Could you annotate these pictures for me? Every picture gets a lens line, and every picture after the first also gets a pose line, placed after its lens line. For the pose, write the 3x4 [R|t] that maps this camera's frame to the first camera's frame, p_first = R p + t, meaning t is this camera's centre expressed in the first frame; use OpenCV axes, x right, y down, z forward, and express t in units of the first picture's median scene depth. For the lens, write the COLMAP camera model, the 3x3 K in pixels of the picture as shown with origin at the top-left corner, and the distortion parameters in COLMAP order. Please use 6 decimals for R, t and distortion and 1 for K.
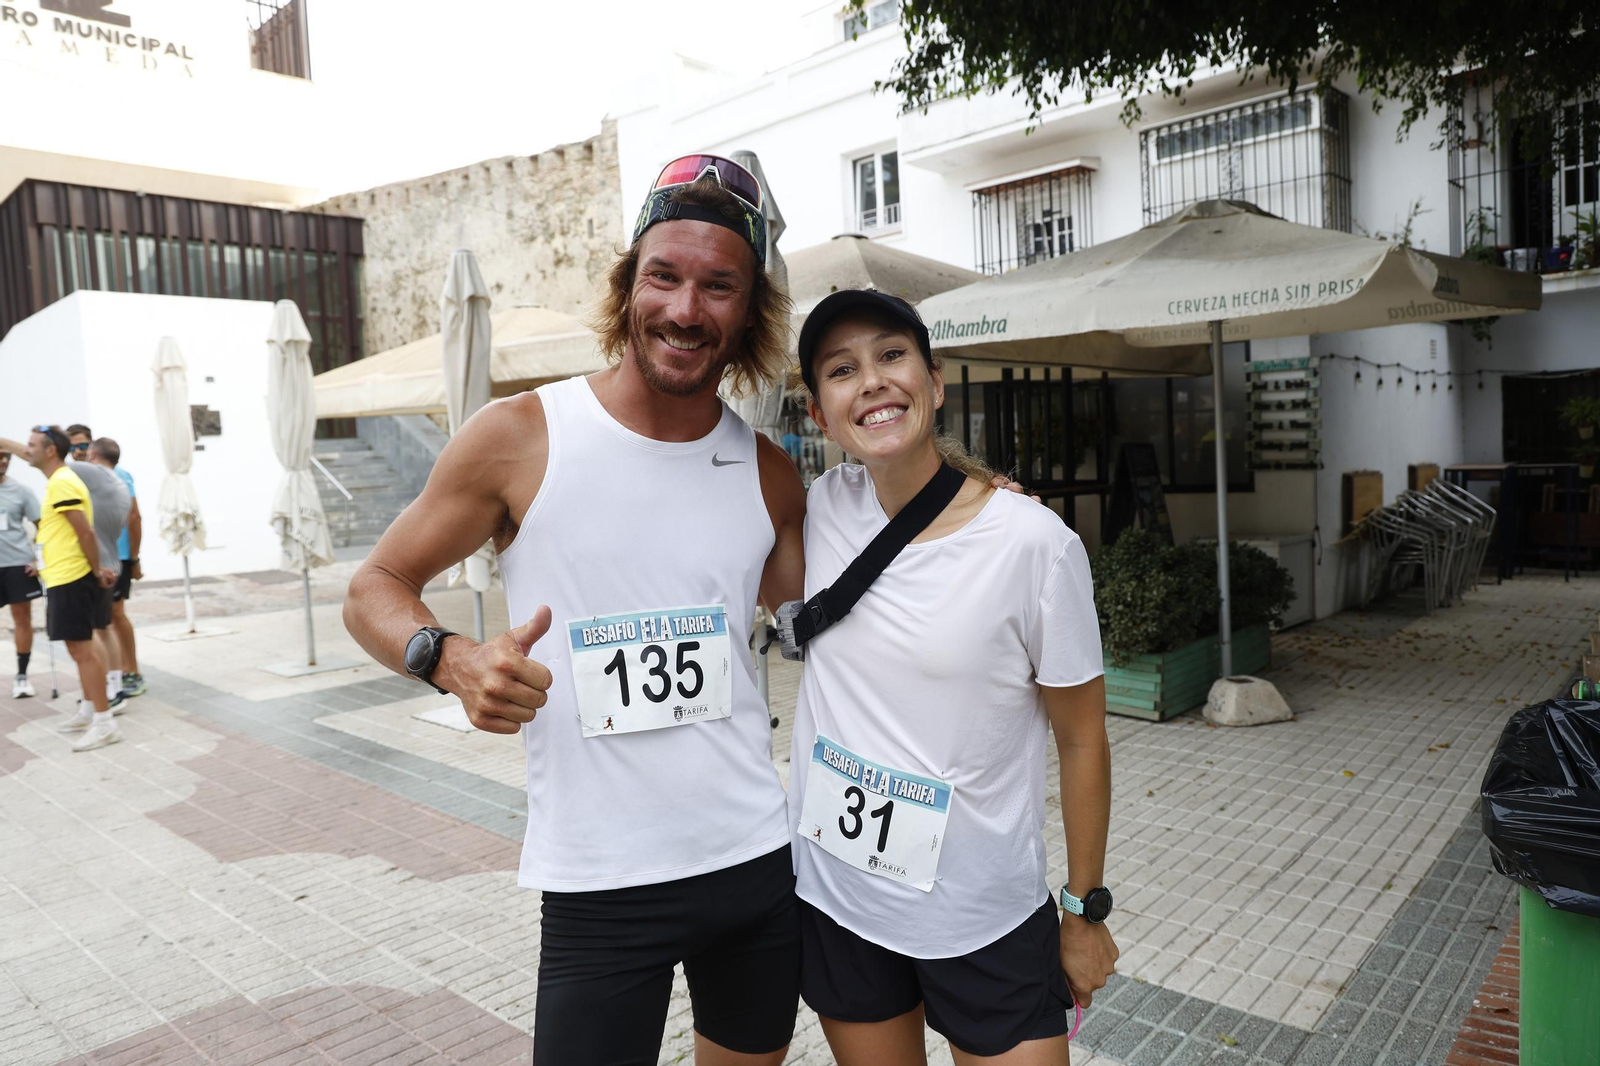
lens RADIAL K [[1109.3, 0, 808.0], [0, 1109.3, 535.7], [0, 0, 1]] dist [-0.088098, 0.062186]
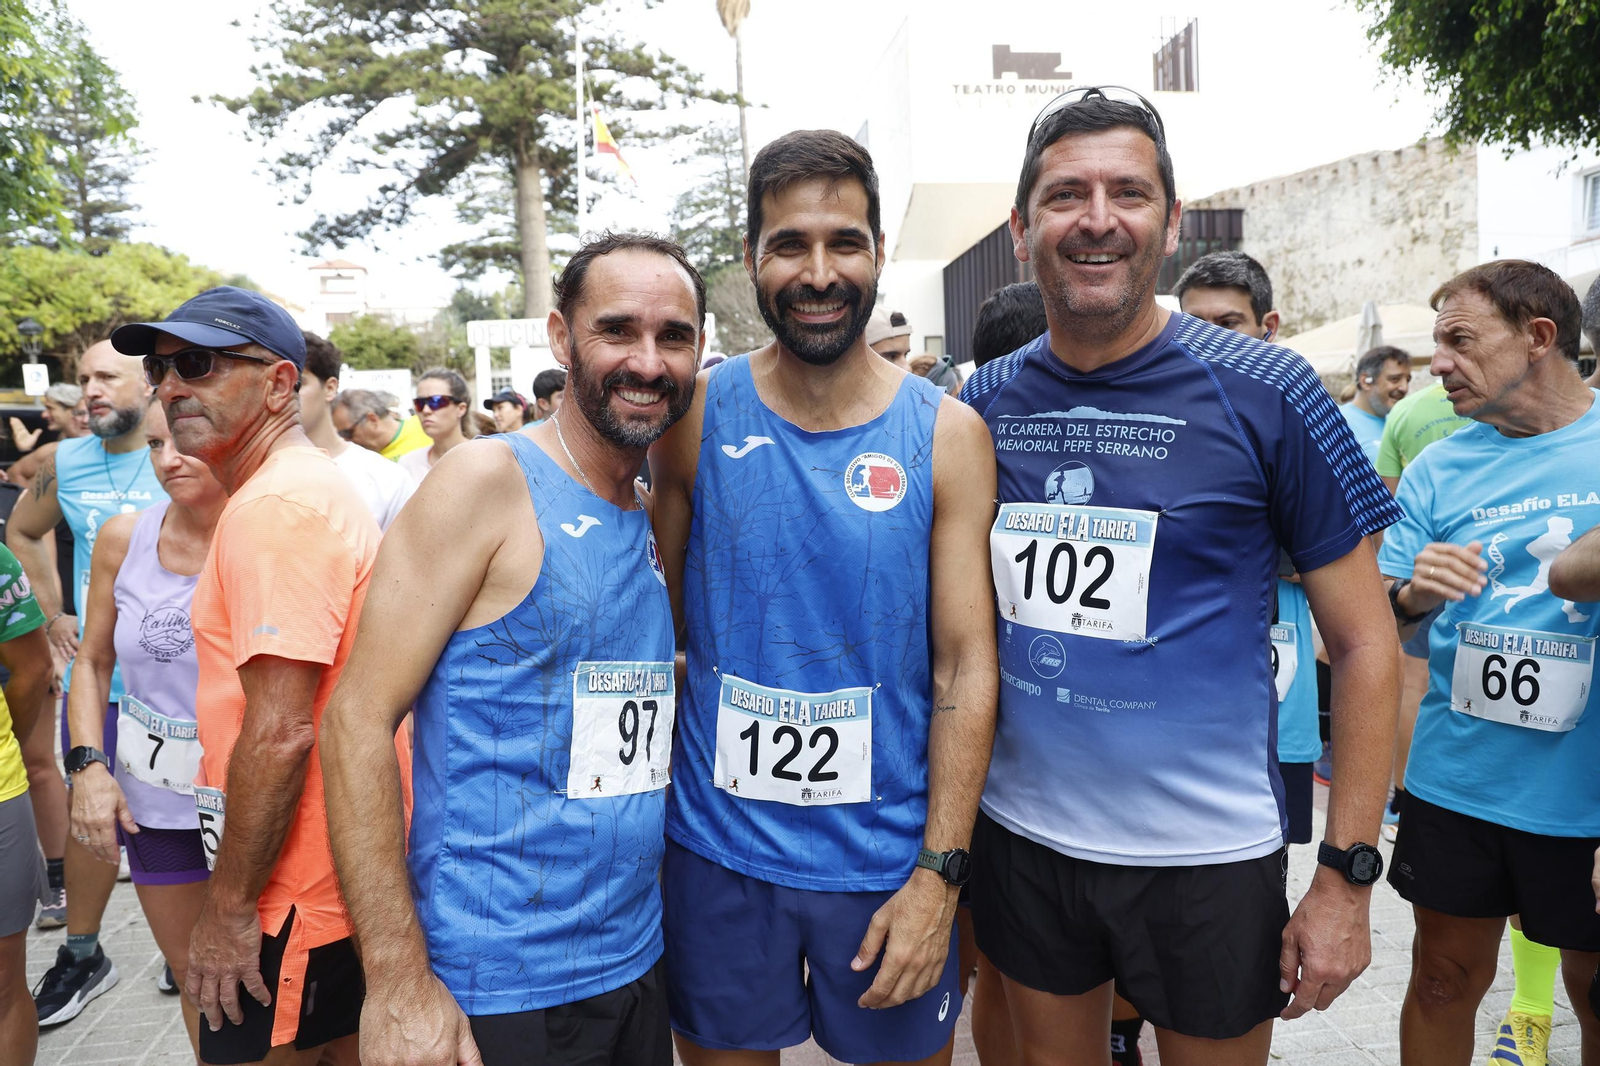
lens RADIAL K [[1109.5, 0, 800.0], [0, 1109.5, 533.0], [0, 0, 1]] dist [-0.094032, 0.071654]
pose [[0.749799, 0.077306, -0.657135, 0.064831], [-0.045792, 0.996833, 0.065019, 0.023133], [0.660080, -0.018659, 0.750964, -0.314118]]
